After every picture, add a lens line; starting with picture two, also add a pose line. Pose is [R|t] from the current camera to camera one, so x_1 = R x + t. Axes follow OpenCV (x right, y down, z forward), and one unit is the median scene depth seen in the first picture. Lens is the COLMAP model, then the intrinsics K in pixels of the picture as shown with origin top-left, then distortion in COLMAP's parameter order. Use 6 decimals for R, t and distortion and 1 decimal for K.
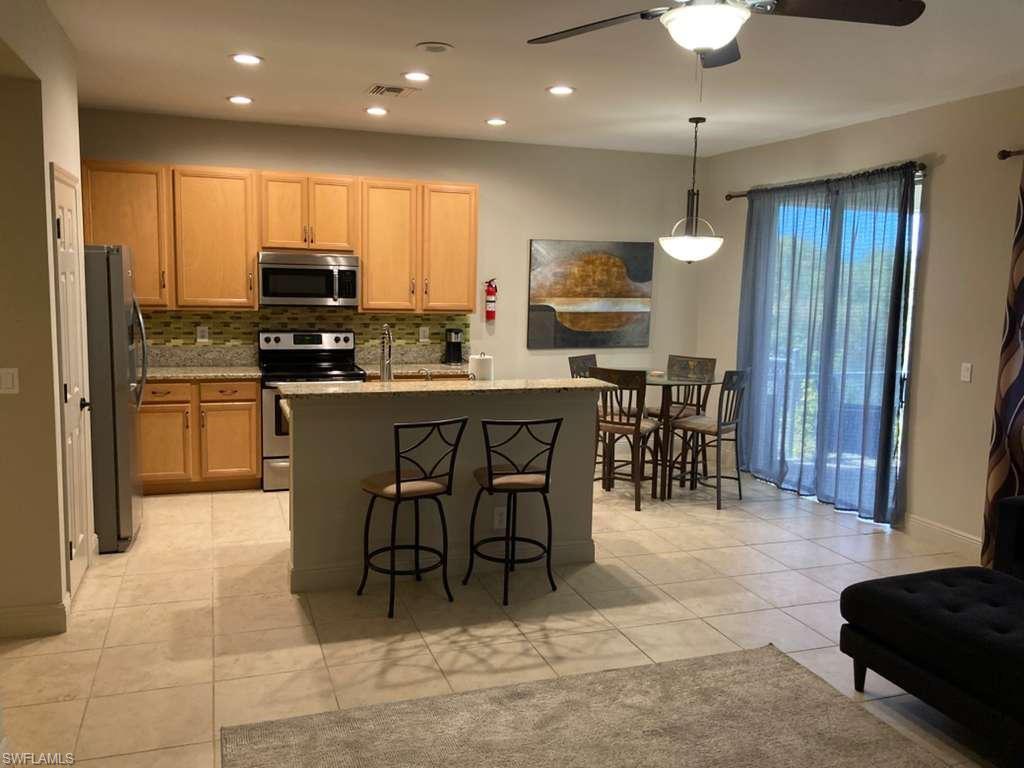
lens RADIAL K [[847.4, 0, 500.2], [0, 847.4, 366.7], [0, 0, 1]] dist [0.051598, -0.065369]
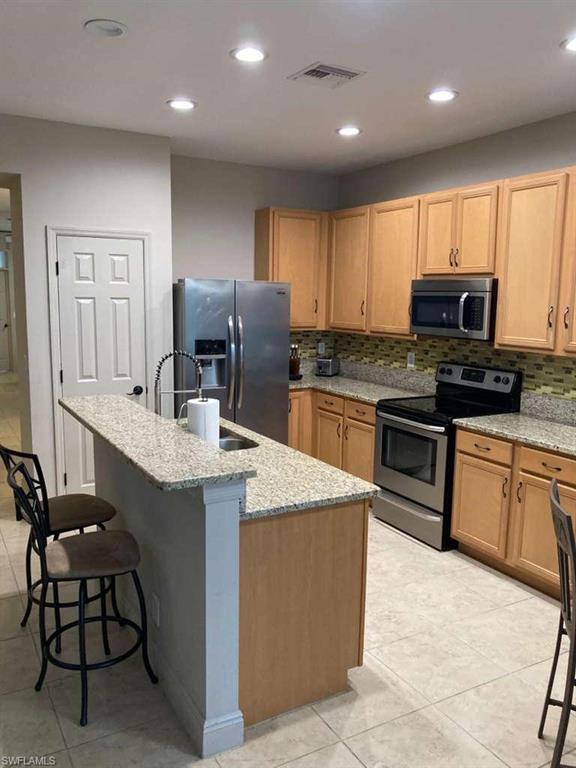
lens RADIAL K [[636.1, 0, 289.8], [0, 636.1, 379.2], [0, 0, 1]] dist [0.028569, -0.021090]
pose [[0.183928, 0.108243, -0.976962, 0.404614], [-0.119725, 0.988985, 0.087035, -0.065254], [0.975621, 0.100959, 0.194861, 0.700081]]
